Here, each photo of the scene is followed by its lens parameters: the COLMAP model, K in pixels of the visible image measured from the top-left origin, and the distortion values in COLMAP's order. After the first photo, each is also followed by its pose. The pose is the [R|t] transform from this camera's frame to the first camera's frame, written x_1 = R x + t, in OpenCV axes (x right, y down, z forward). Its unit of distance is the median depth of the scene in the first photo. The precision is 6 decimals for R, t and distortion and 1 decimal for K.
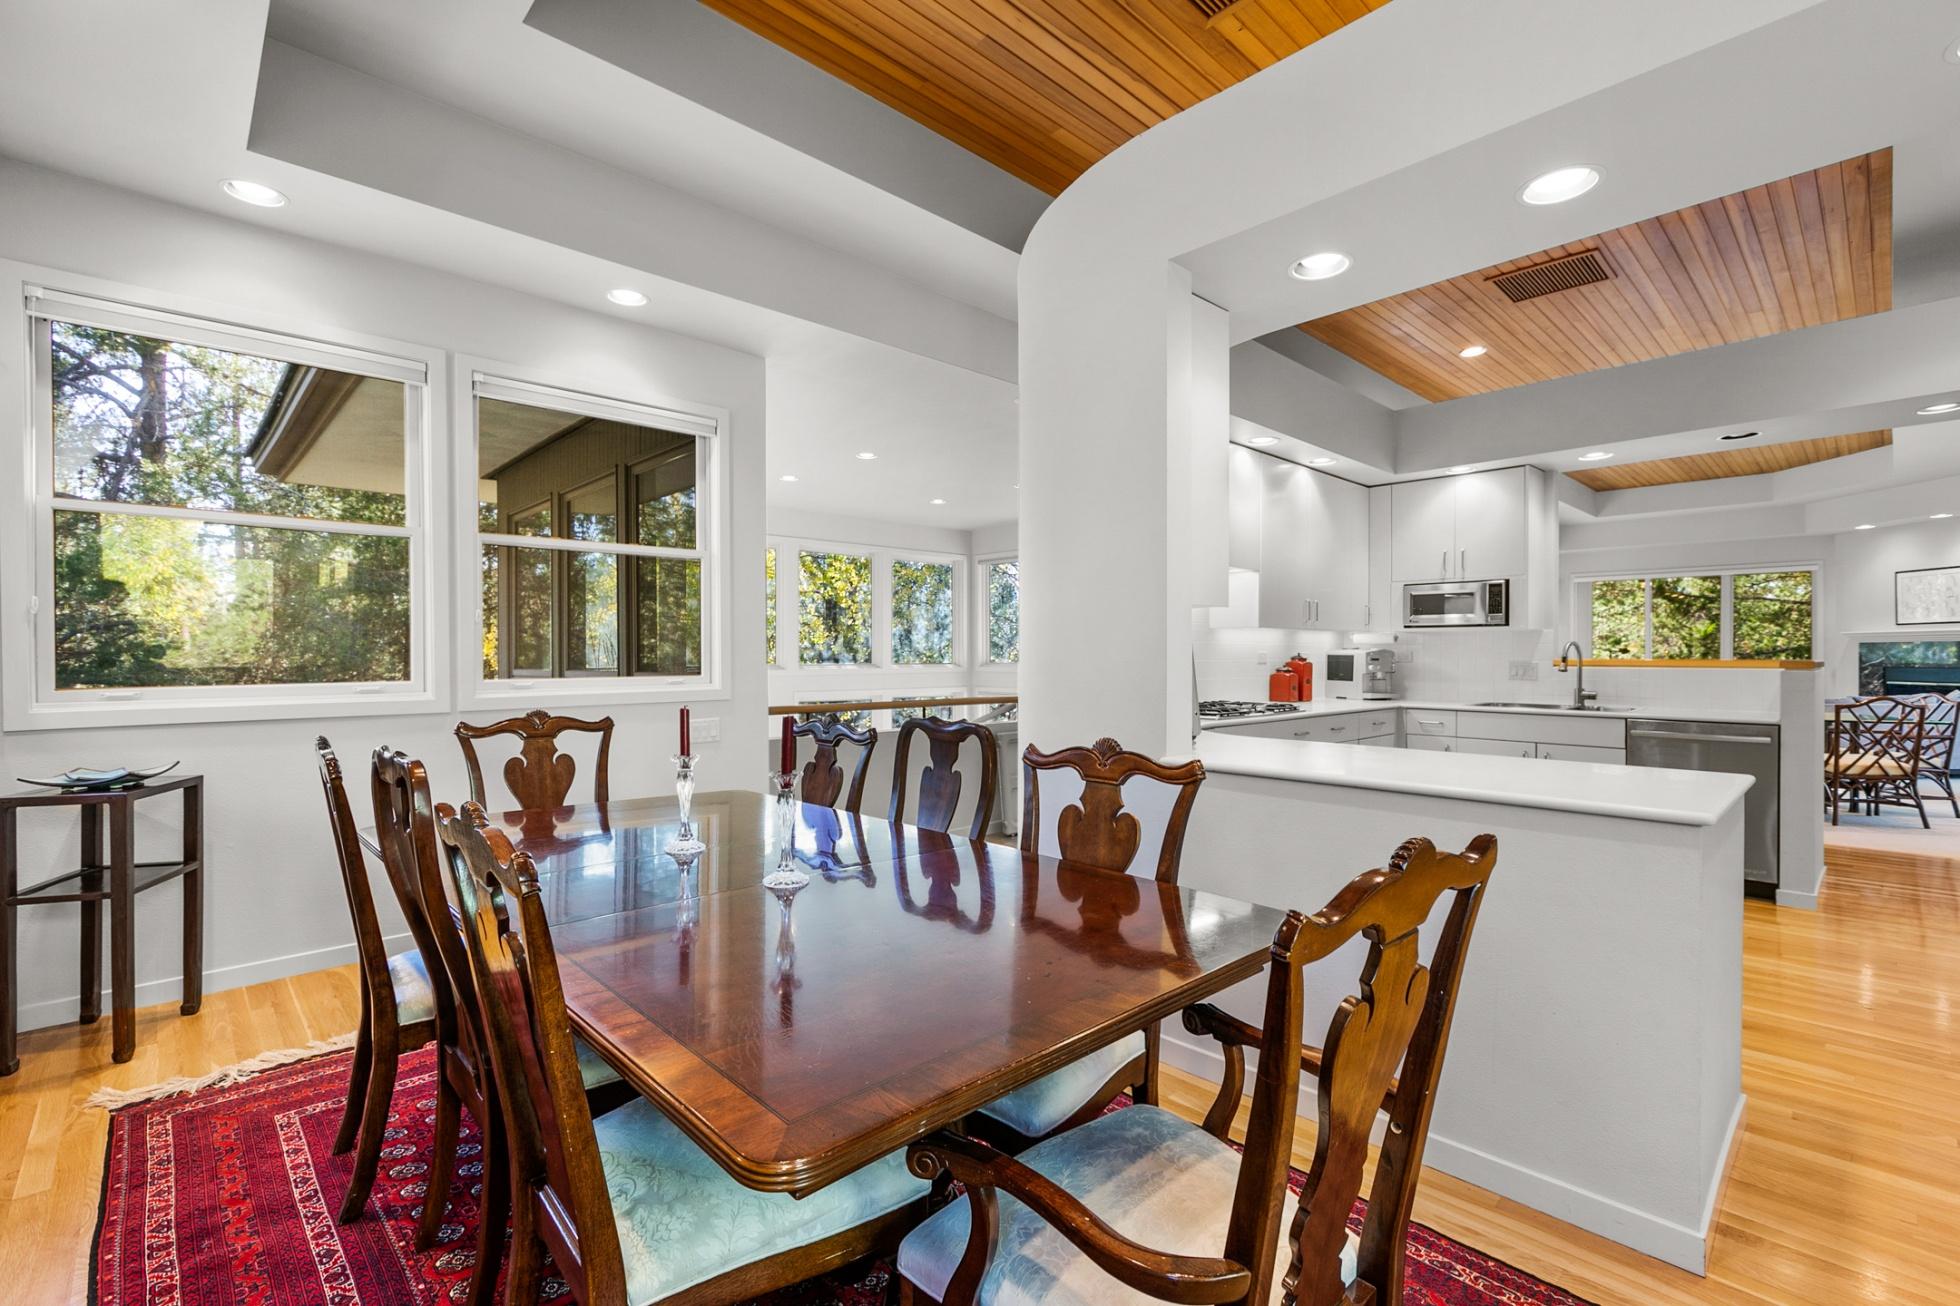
lens RADIAL K [[875.0, 0, 974.6], [0, 875.0, 655.4], [0, 0, 1]] dist [-0.001237, -0.001096]
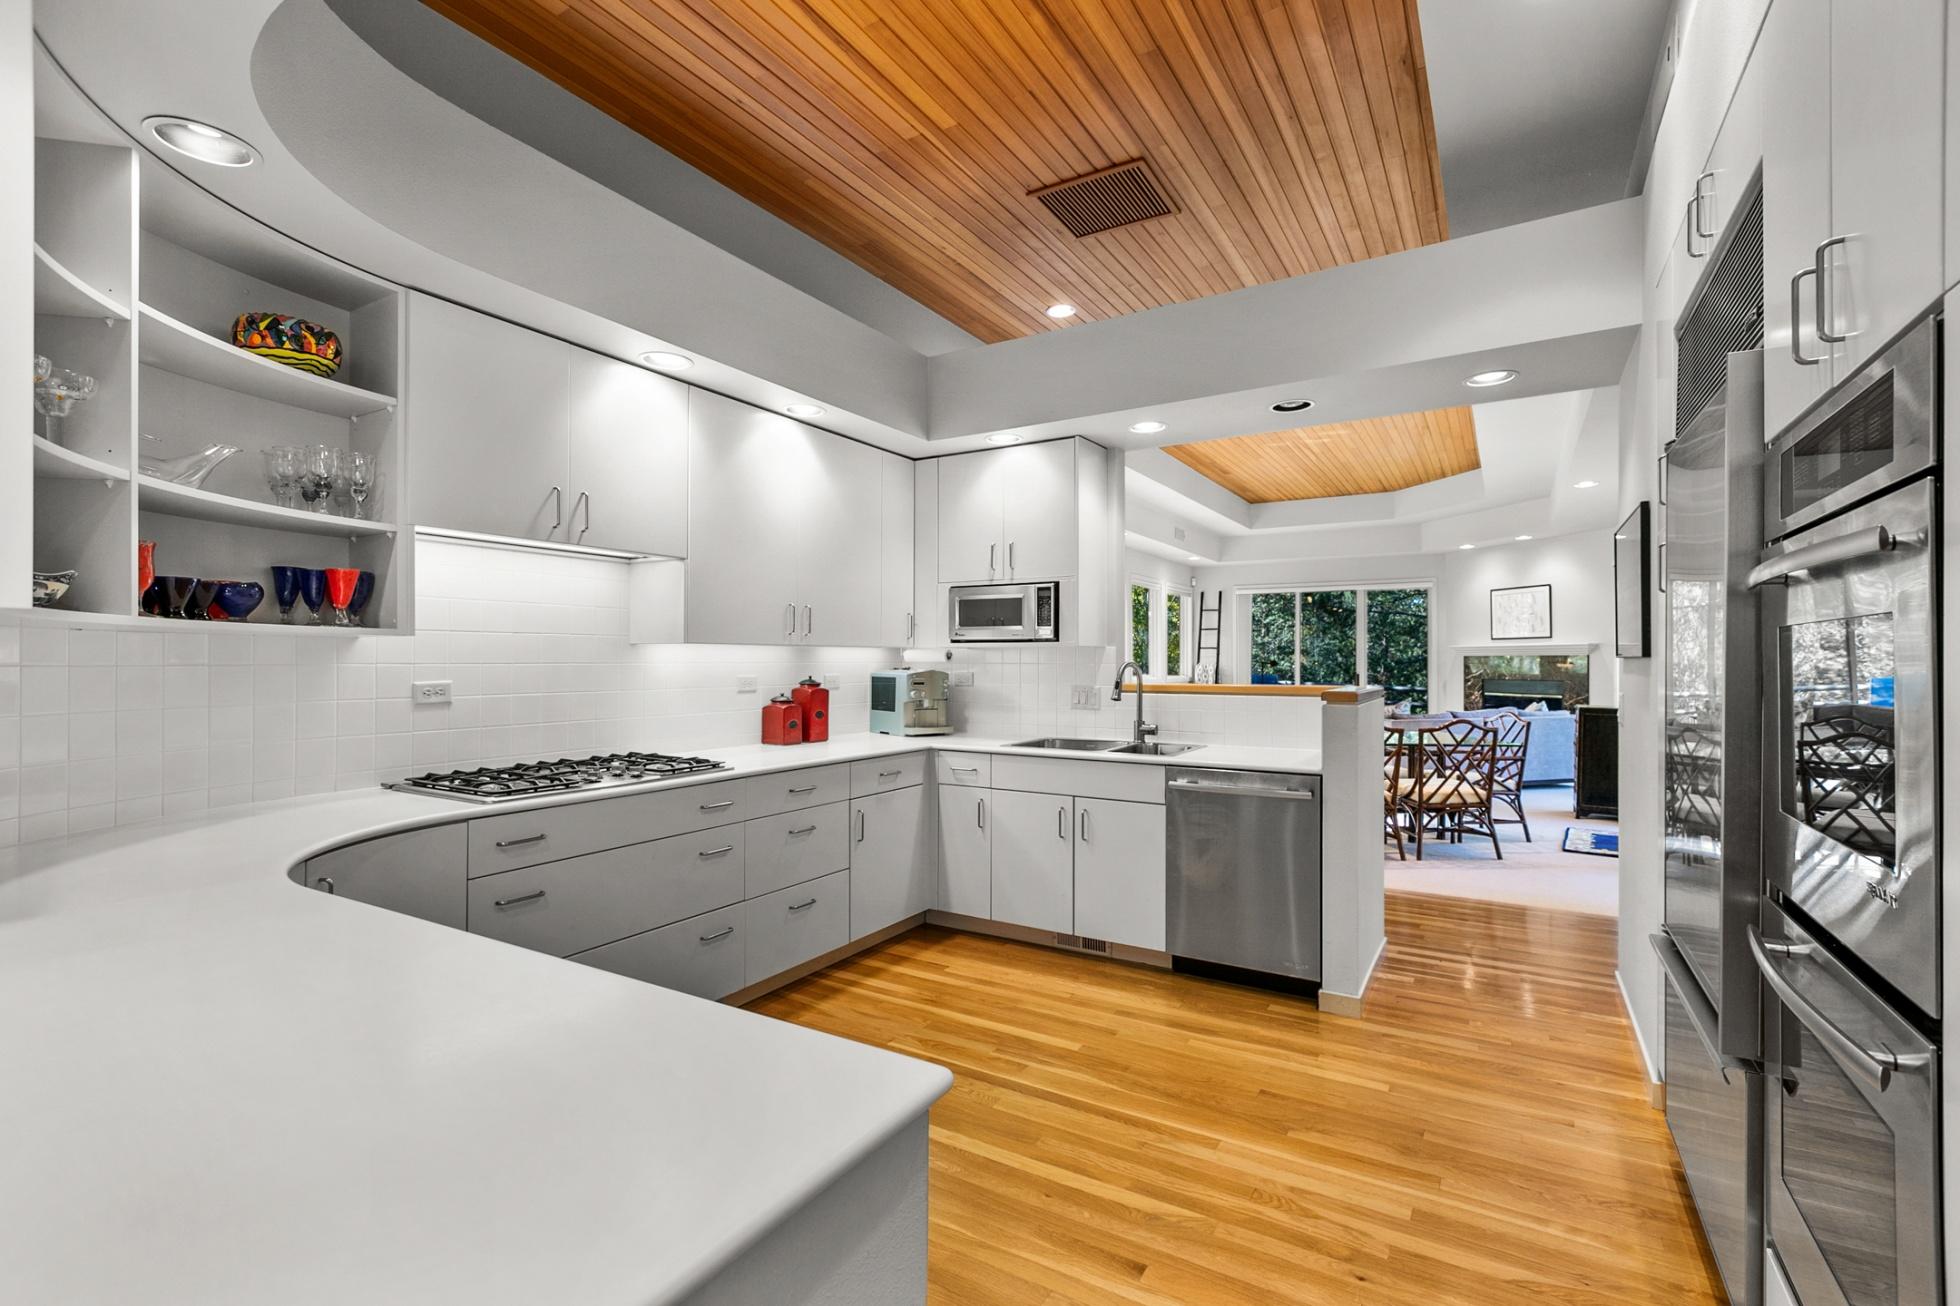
lens RADIAL K [[875.0, 0, 985.1], [0, 875.0, 656.4], [0, 0, 1]] dist [-0.001237, -0.001096]
pose [[0.963286, 0.000652, 0.268476, 0.304136], [0.001156, 0.999978, -0.006574, -0.013940], [-0.268475, 0.006643, 0.963264, 0.239594]]
